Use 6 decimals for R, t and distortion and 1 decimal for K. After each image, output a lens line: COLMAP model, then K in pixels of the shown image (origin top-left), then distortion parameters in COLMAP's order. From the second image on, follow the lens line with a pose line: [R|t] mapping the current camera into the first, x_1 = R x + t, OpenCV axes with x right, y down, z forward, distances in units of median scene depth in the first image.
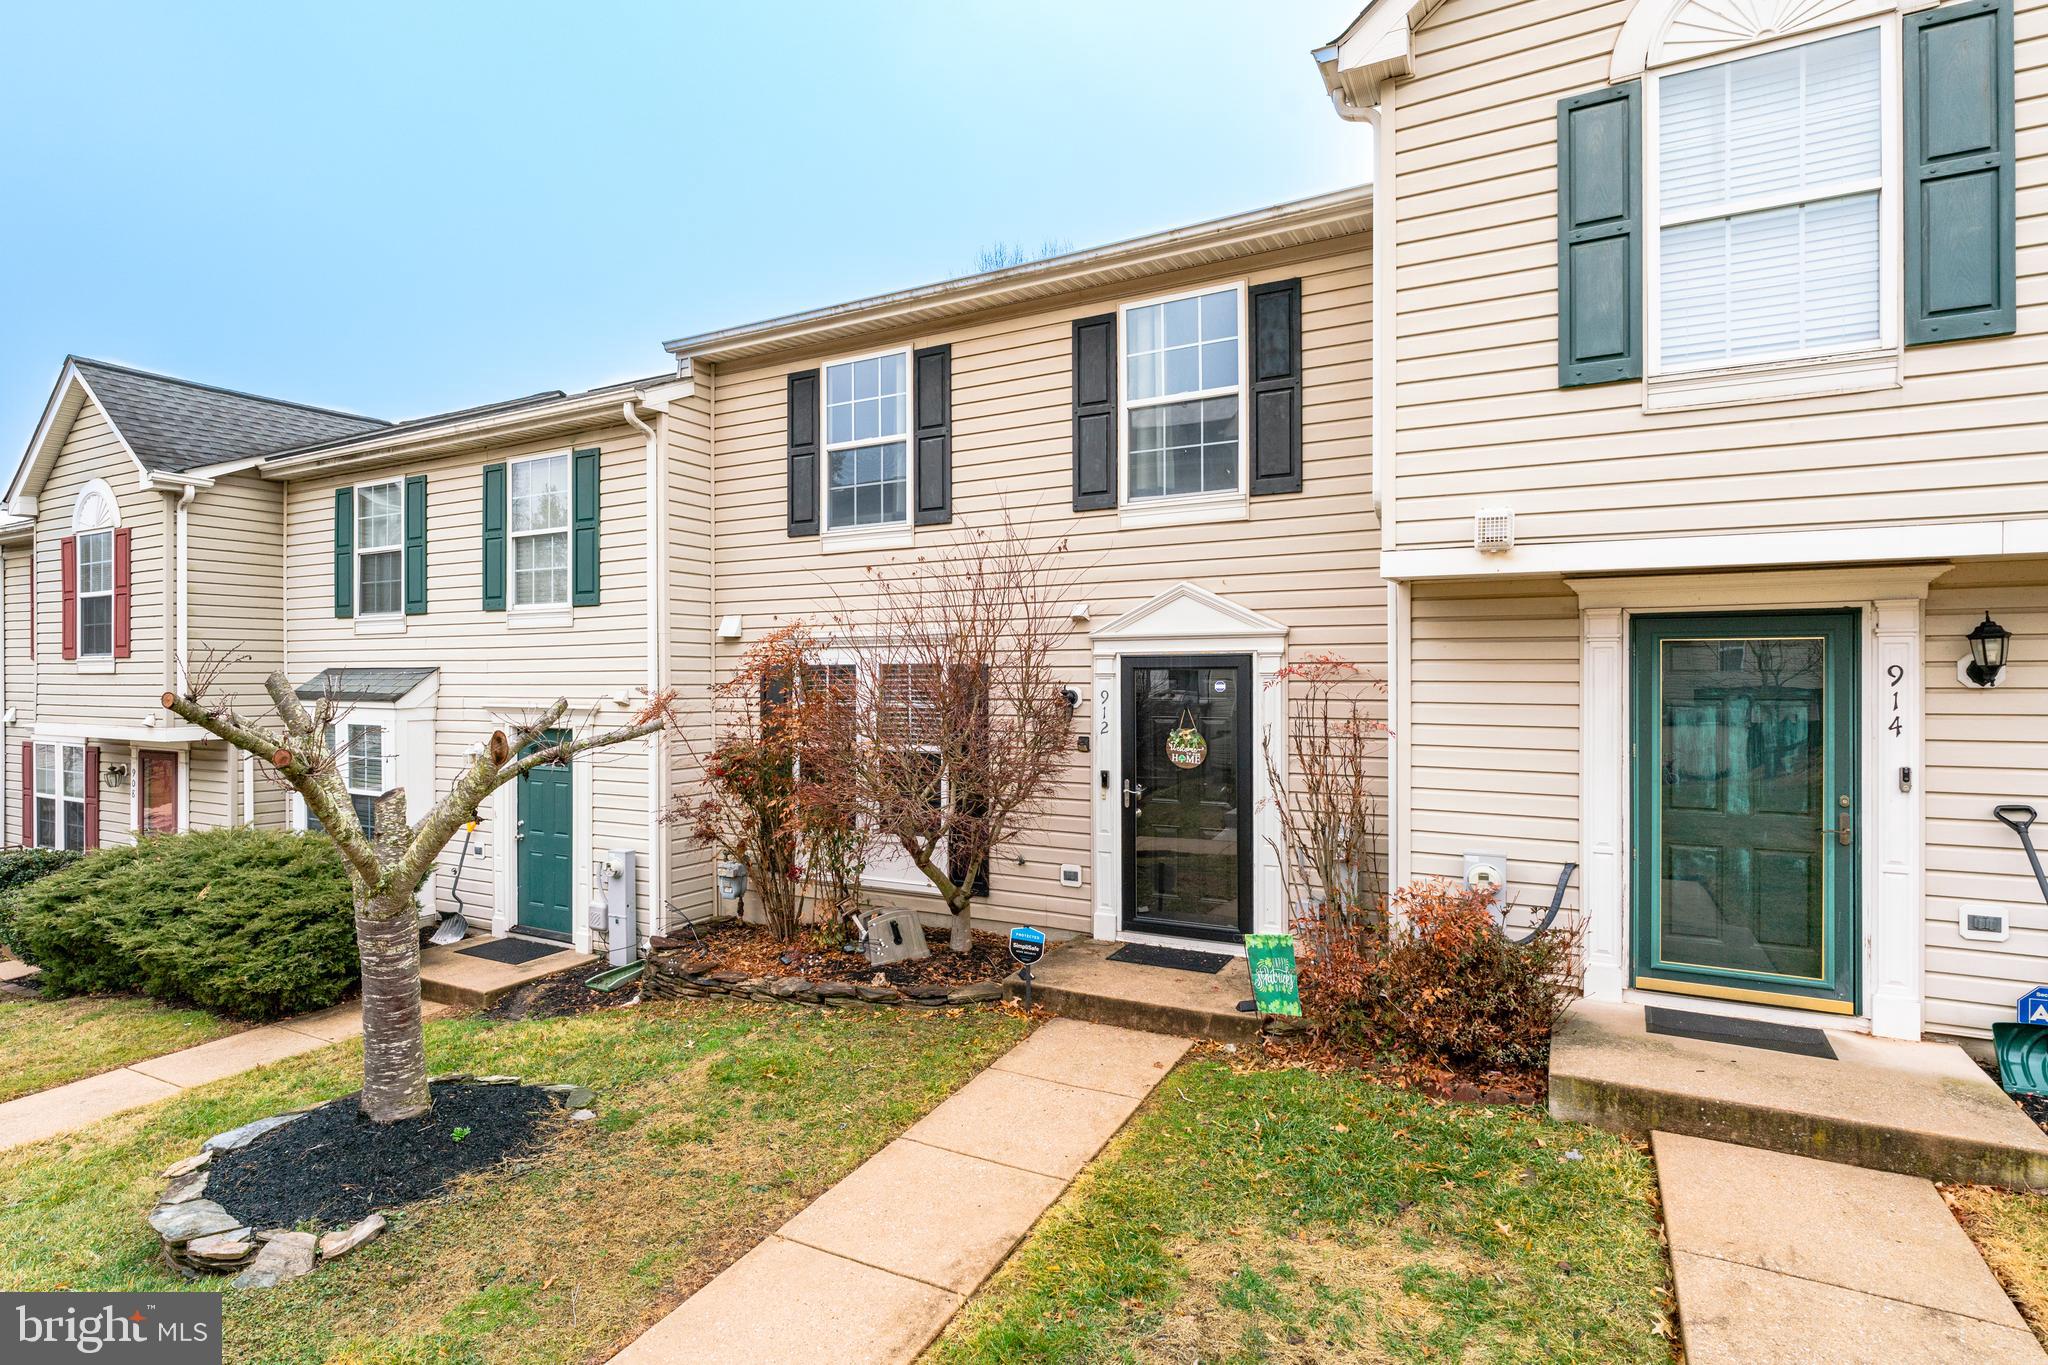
lens RADIAL K [[922.5, 0, 1028.0], [0, 922.5, 673.7], [0, 0, 1]] dist [-0.009868, 0.004160]
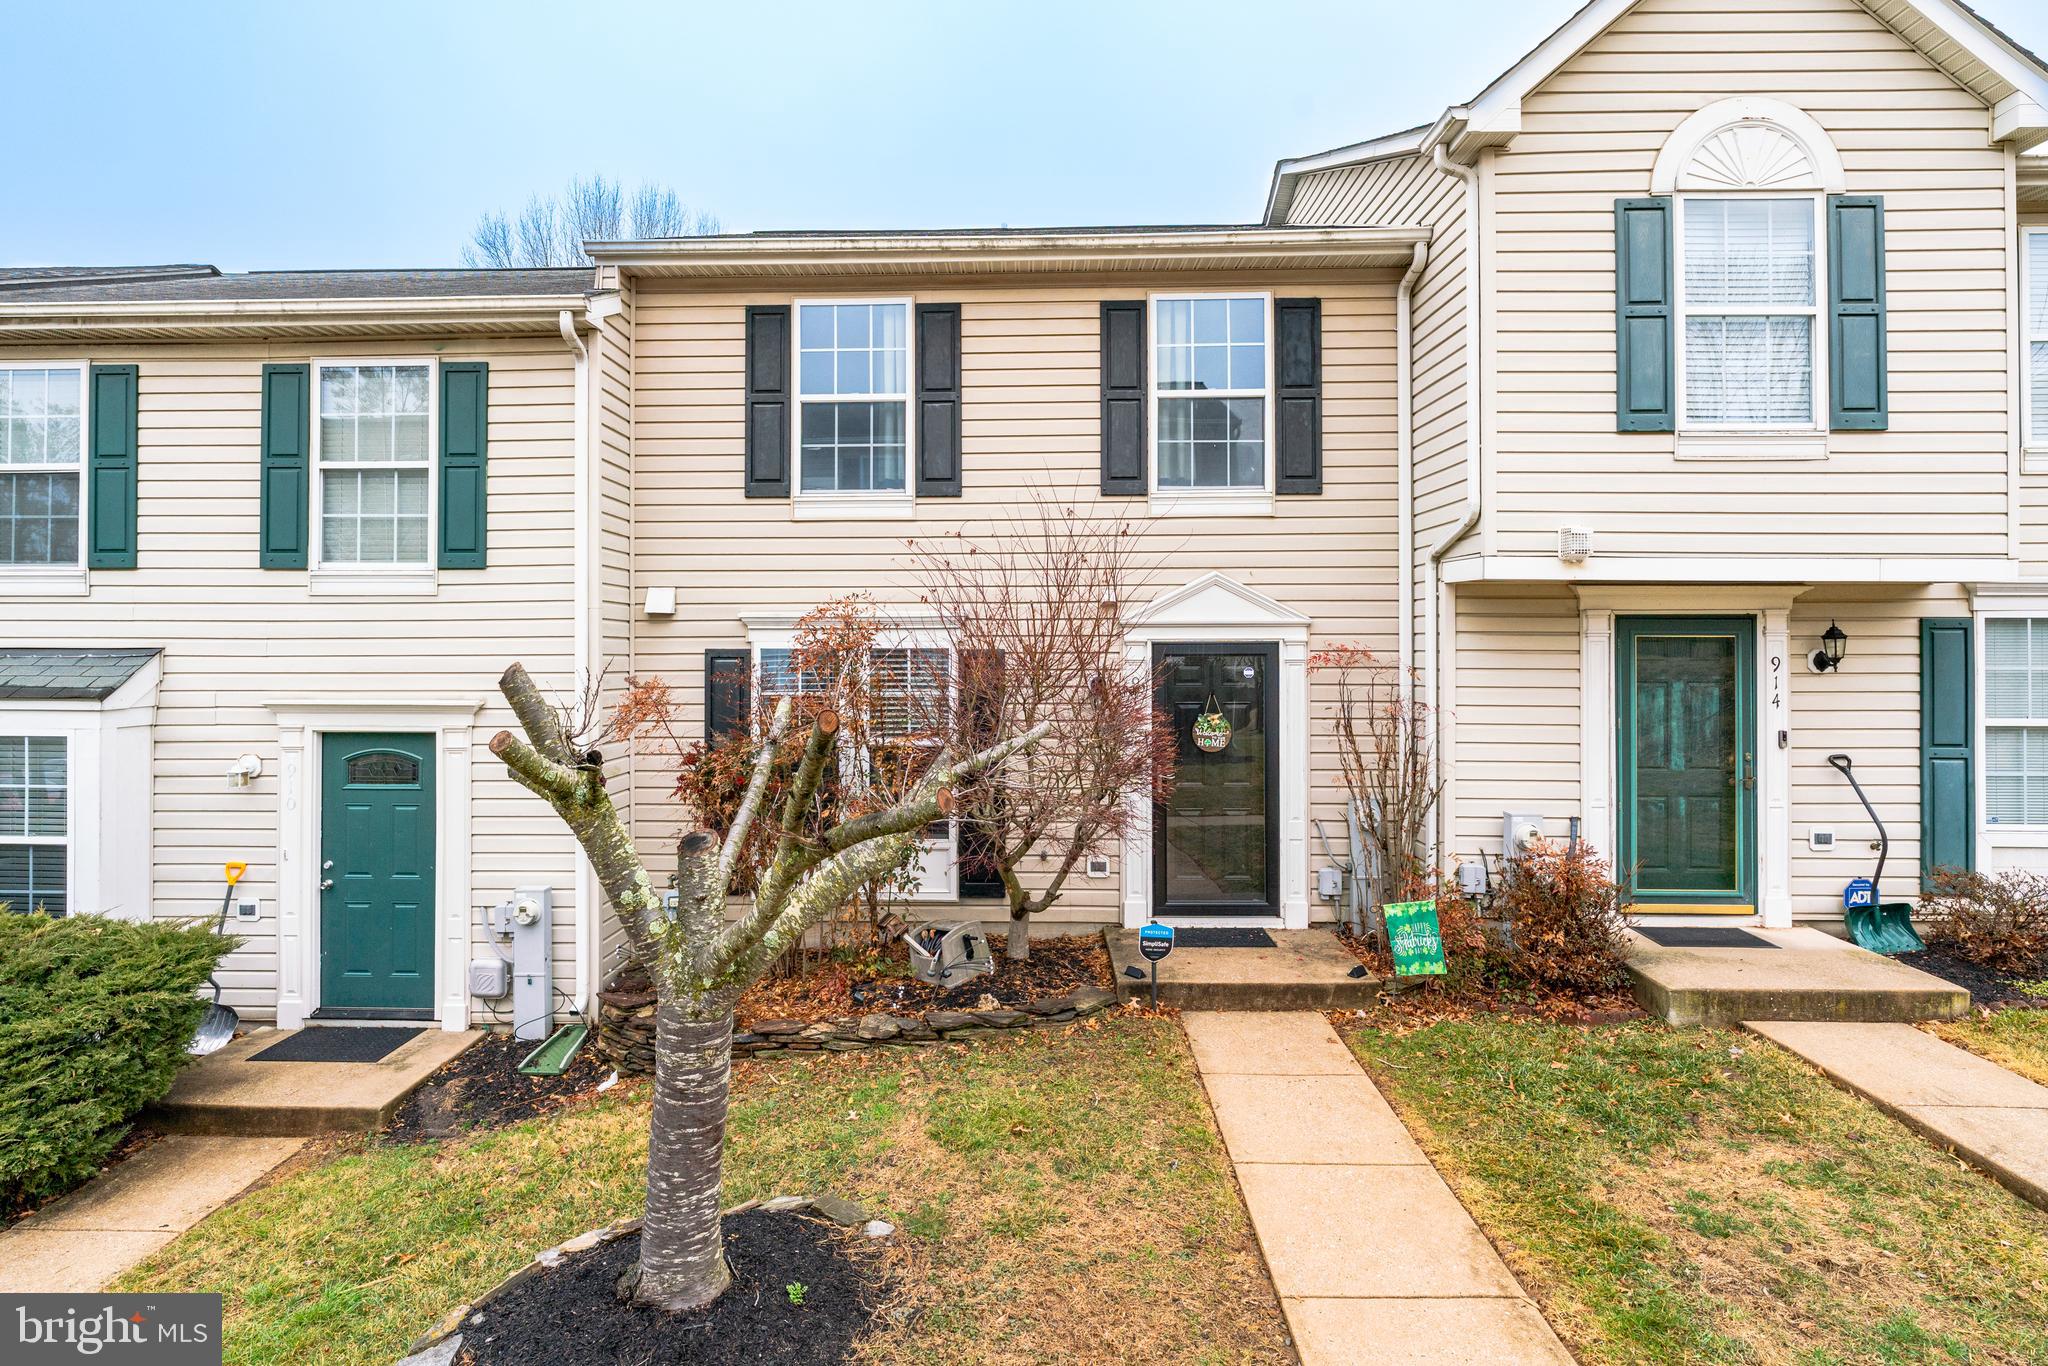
lens RADIAL K [[922.5, 0, 1020.2], [0, 922.5, 642.4], [0, 0, 1]] dist [-0.009868, 0.004160]
pose [[0.908753, 0.007676, 0.417263, -0.445376], [-0.003710, 0.999940, -0.010315, -0.008245], [-0.417318, 0.007825, 0.908727, 0.146002]]
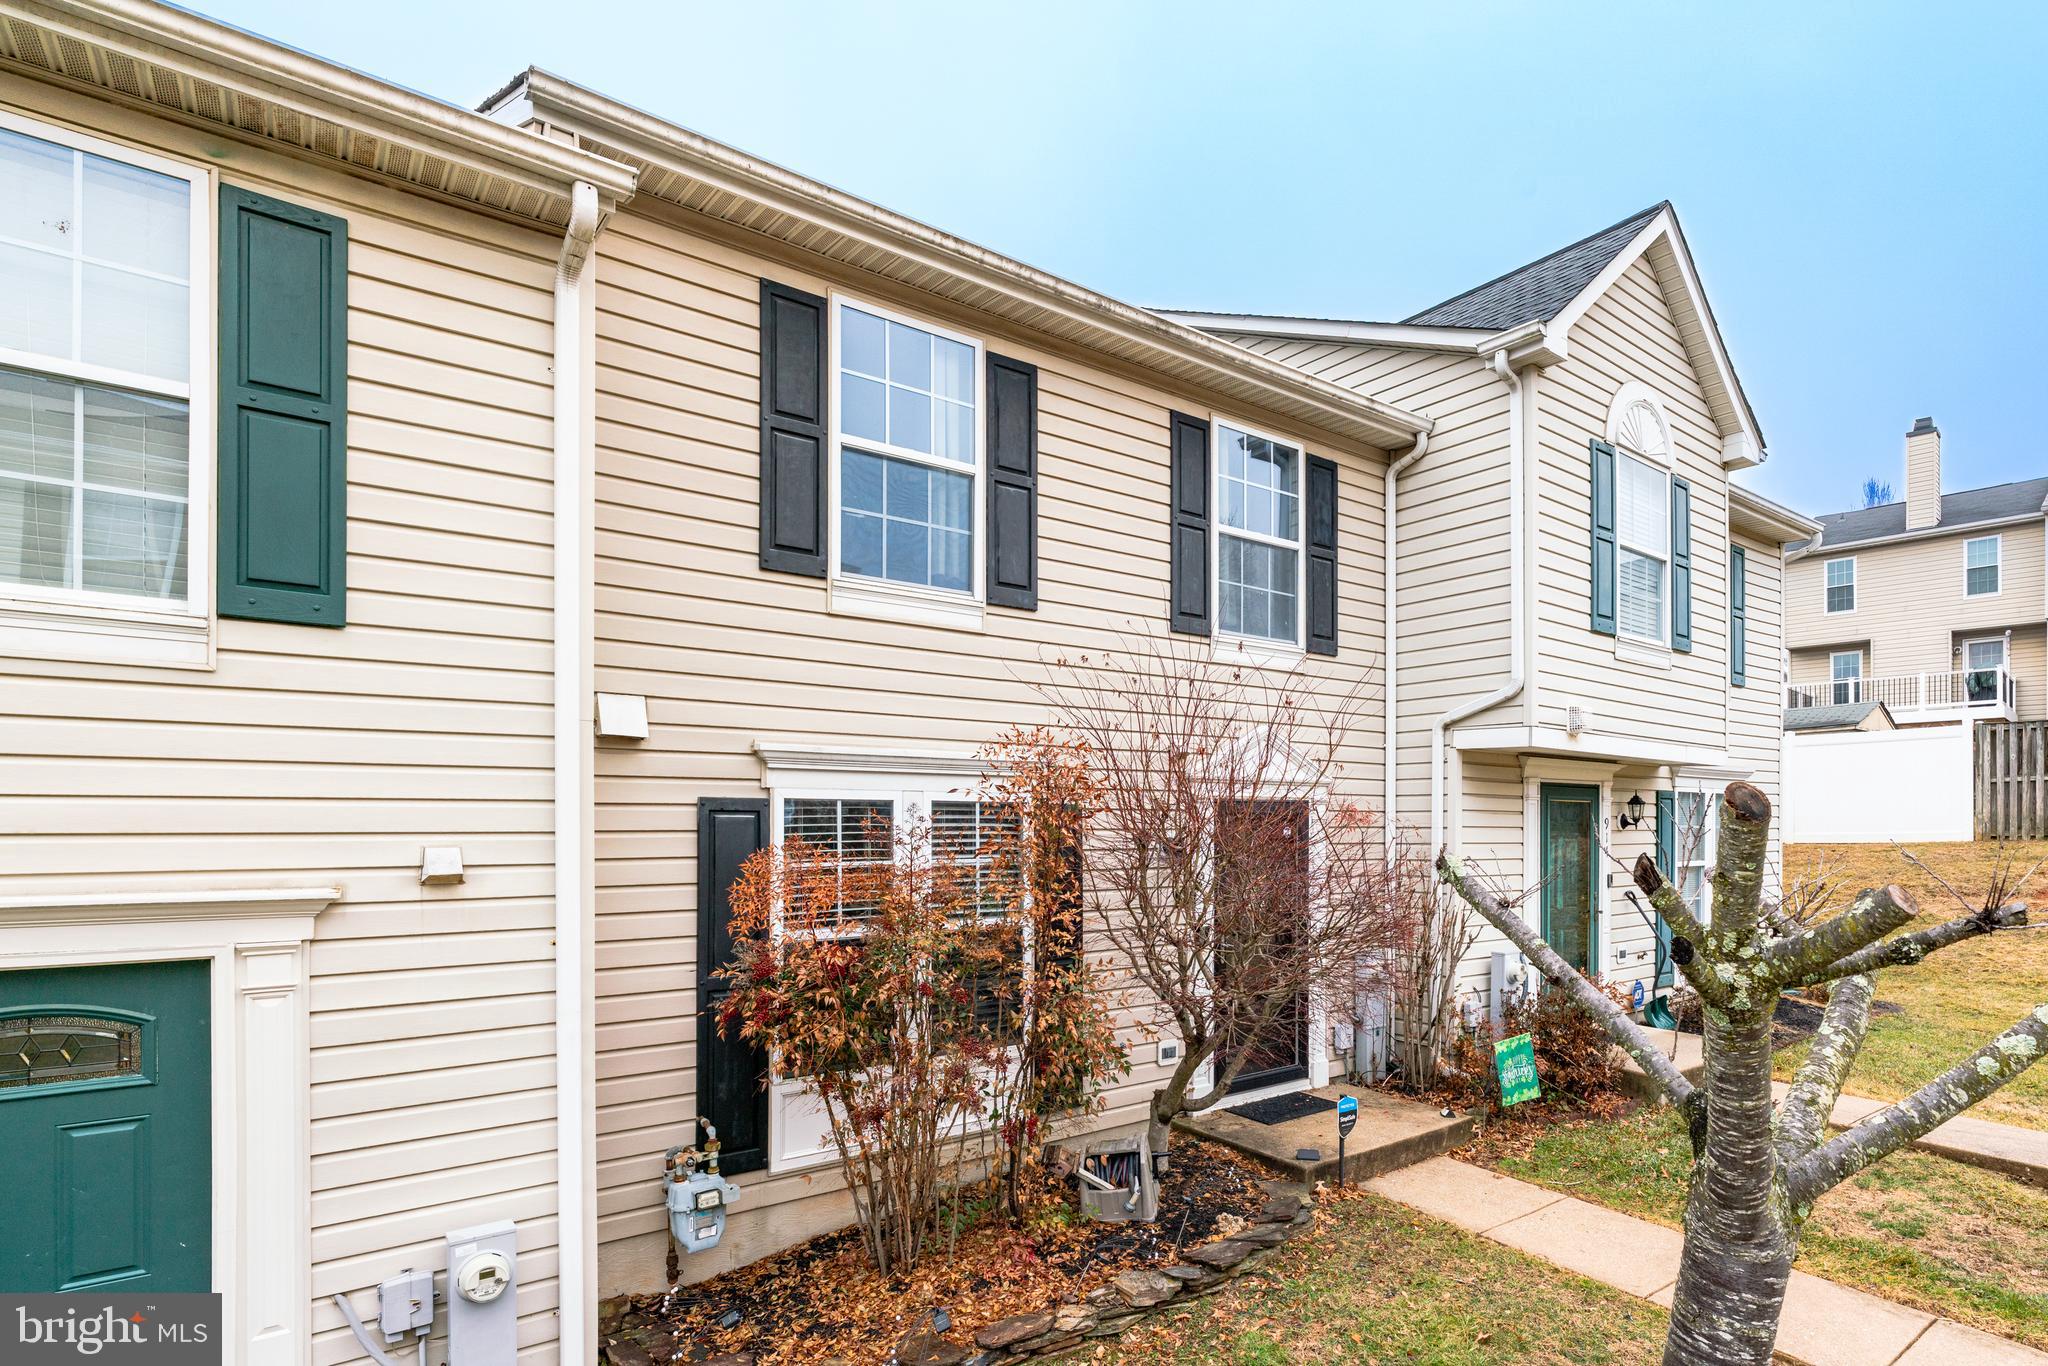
lens RADIAL K [[973.0, 0, 1151.9], [0, 973.0, 824.3], [0, 0, 1]] dist [-0.004694, 0.000687]
pose [[0.469091, 0.005146, 0.883135, -0.778201], [-0.003754, 0.999986, -0.003833, 0.009584], [-0.883142, -0.001517, 0.469103, 0.597386]]
